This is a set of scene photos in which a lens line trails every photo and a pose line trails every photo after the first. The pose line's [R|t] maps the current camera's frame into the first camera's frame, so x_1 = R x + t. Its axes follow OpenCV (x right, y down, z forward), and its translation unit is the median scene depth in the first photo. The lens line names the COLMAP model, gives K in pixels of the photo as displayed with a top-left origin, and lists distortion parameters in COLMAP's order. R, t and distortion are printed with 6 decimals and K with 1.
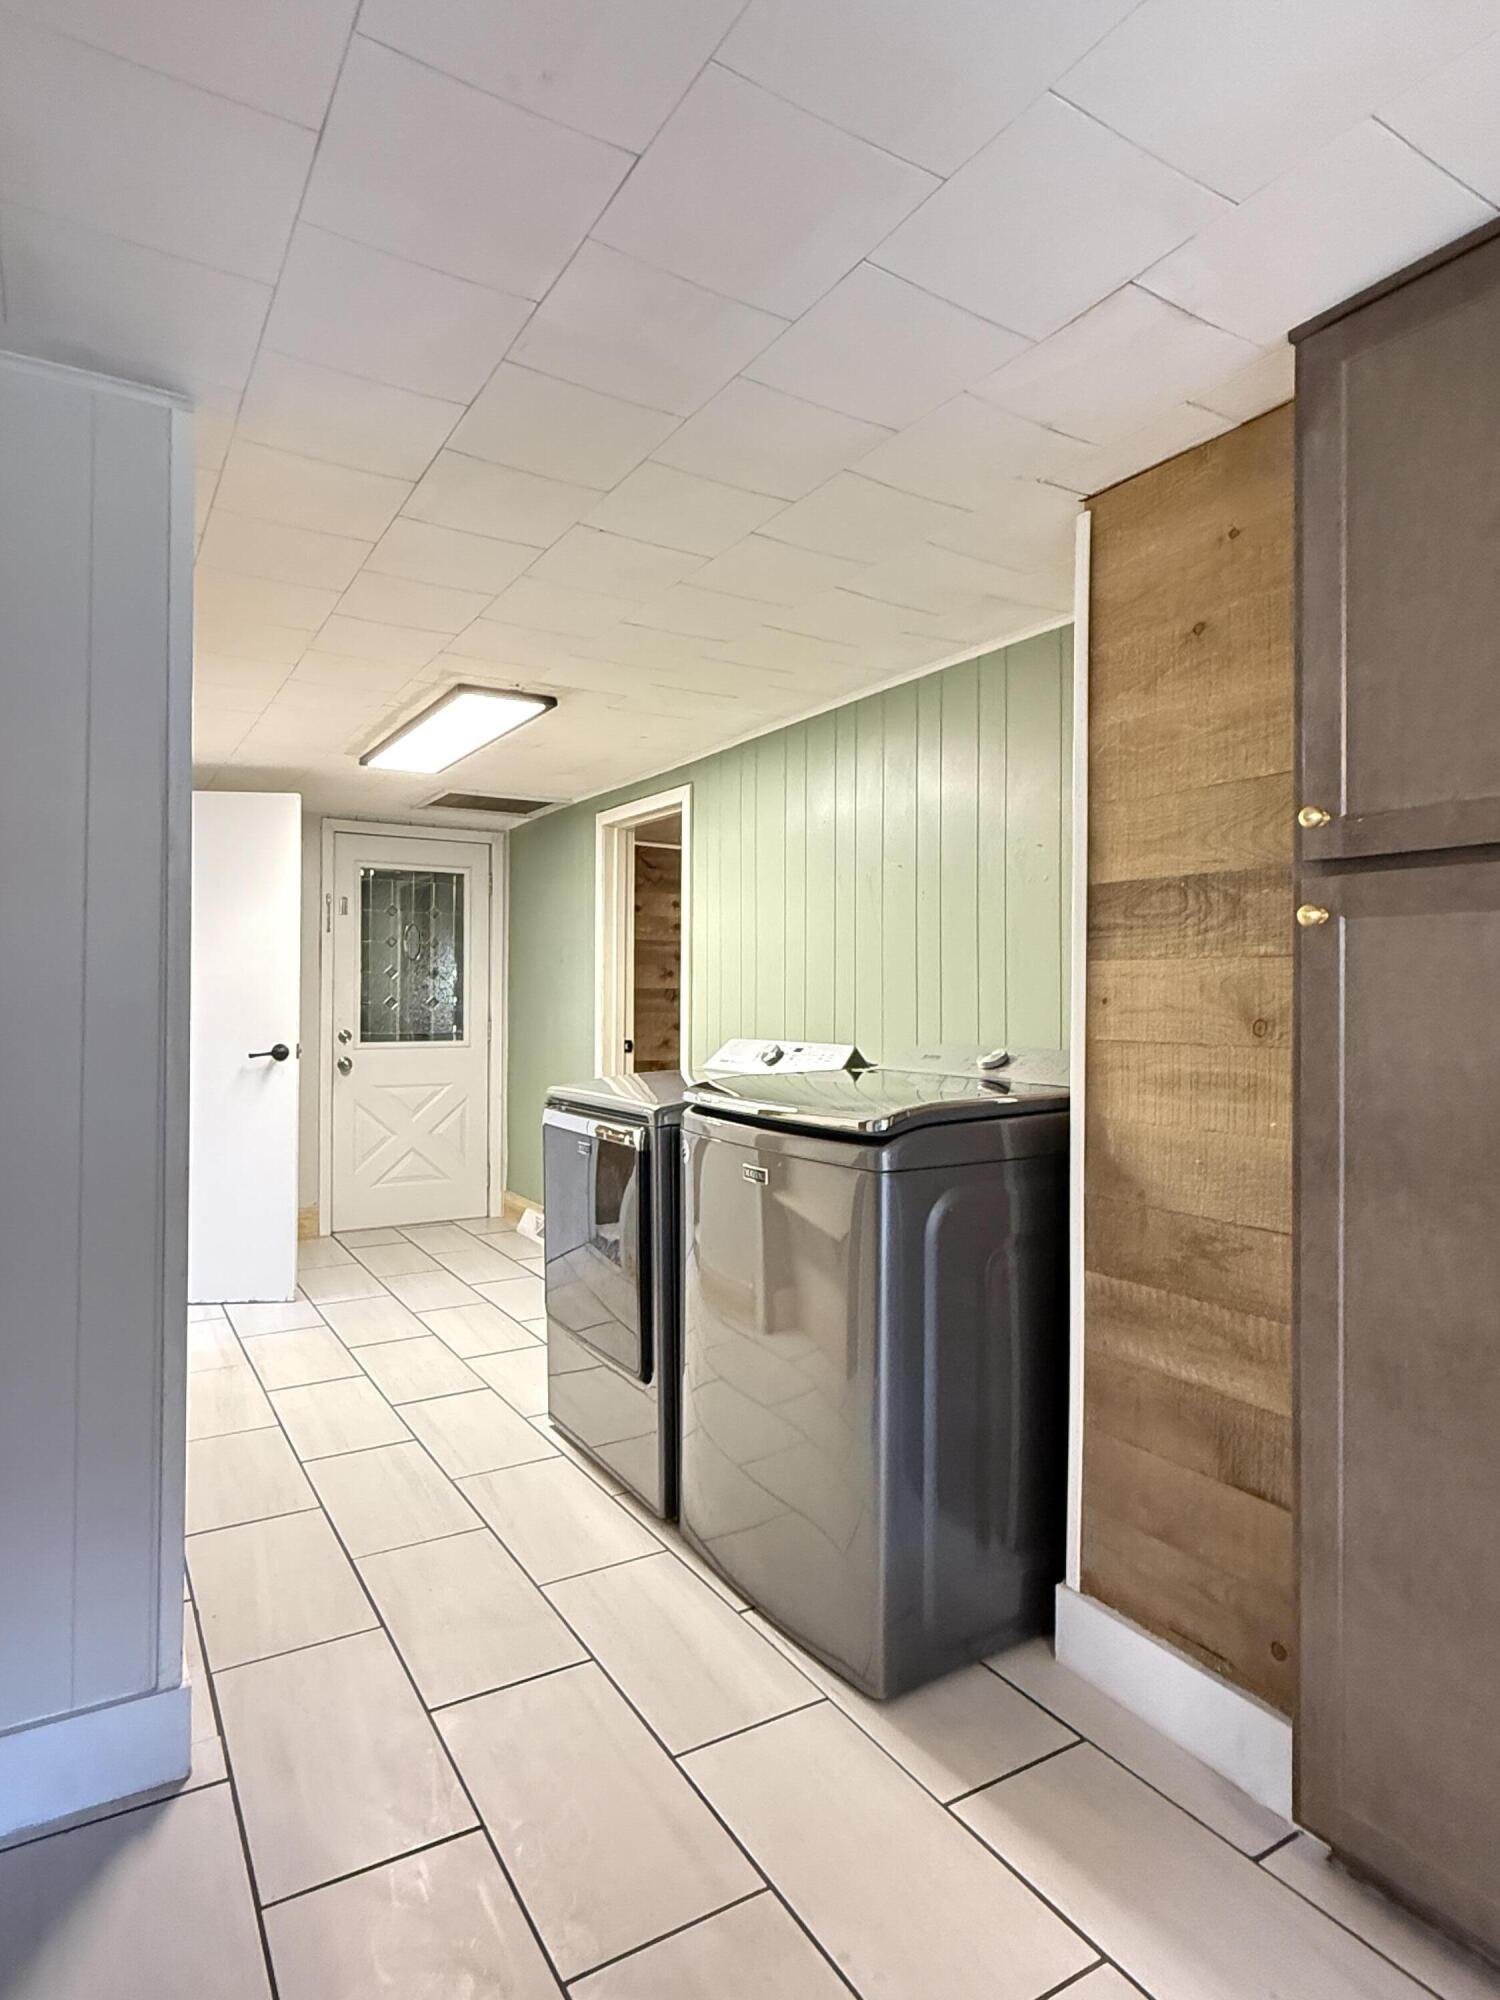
lens RADIAL K [[1127.4, 0, 748.9], [0, 1127.4, 1003.2], [0, 0, 1]] dist [-0.002230, 0.003351]
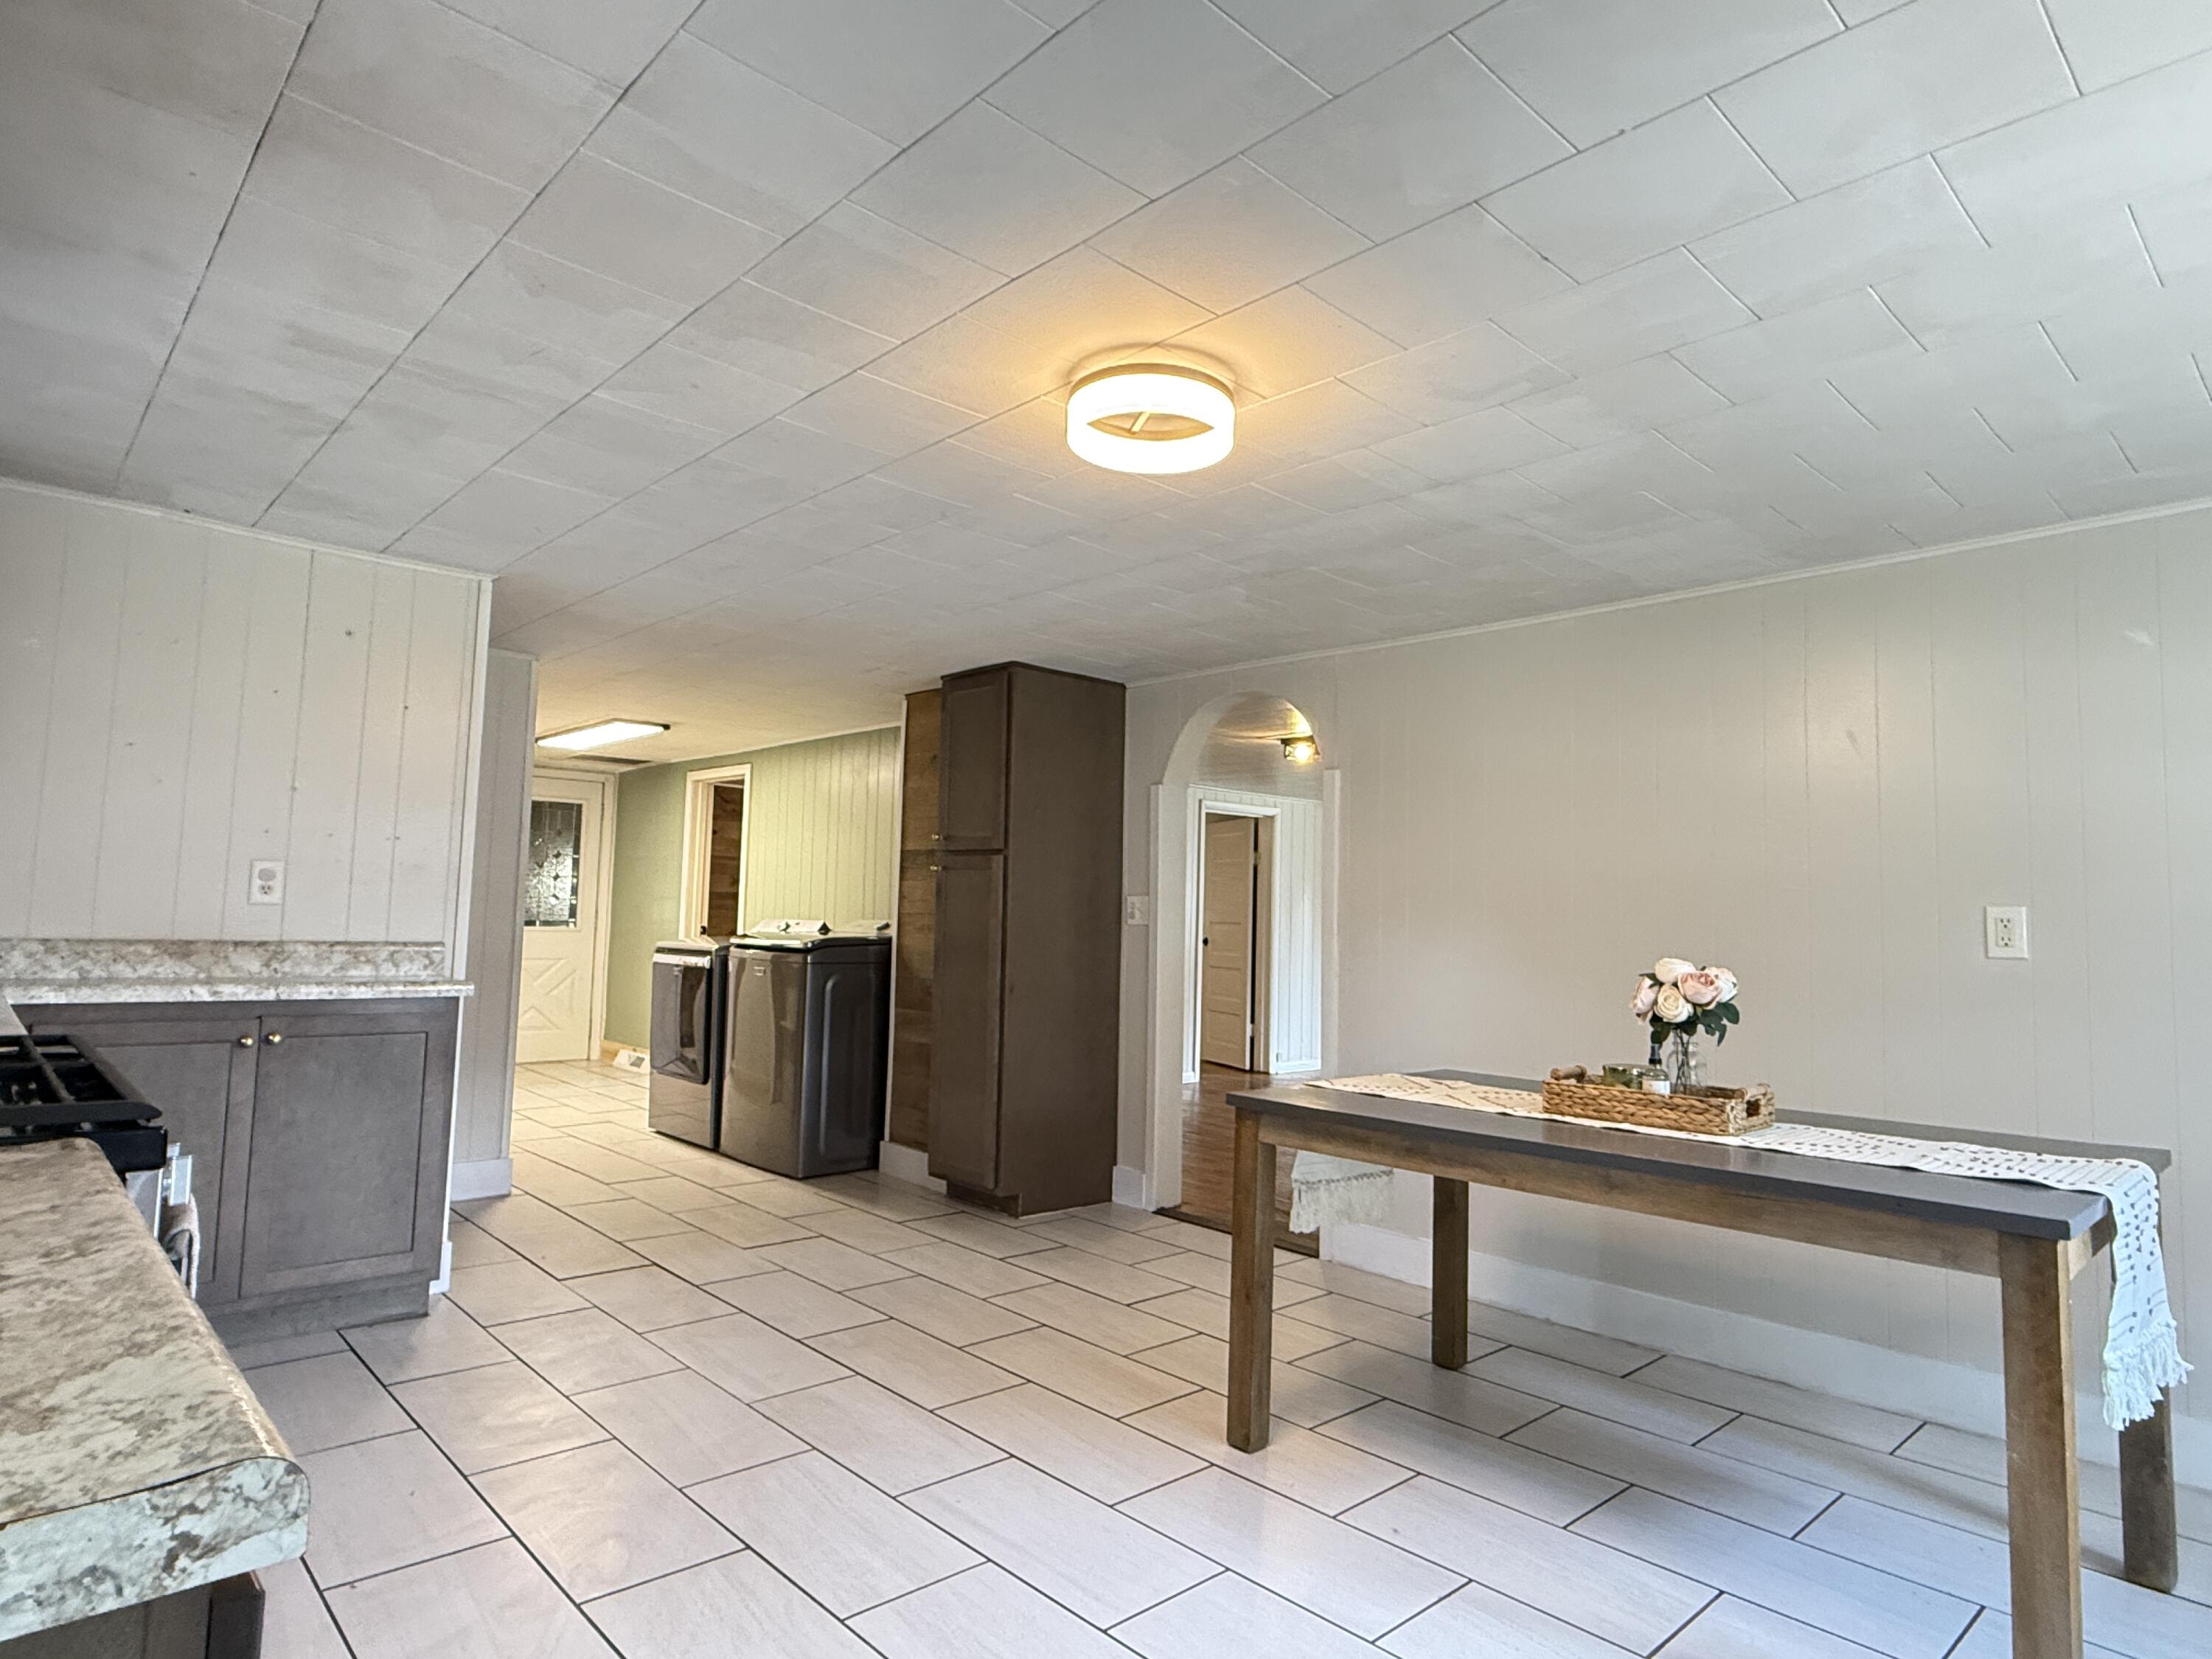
lens RADIAL K [[1246.9, 0, 1111.6], [0, 1246.9, 818.2], [0, 0, 1]] dist [-0.002230, 0.003351]
pose [[0.978190, 0.034731, 0.204790, 0.136763], [-0.018228, 0.996472, -0.081925, 0.029058], [-0.206913, 0.076406, 0.975371, -1.274880]]
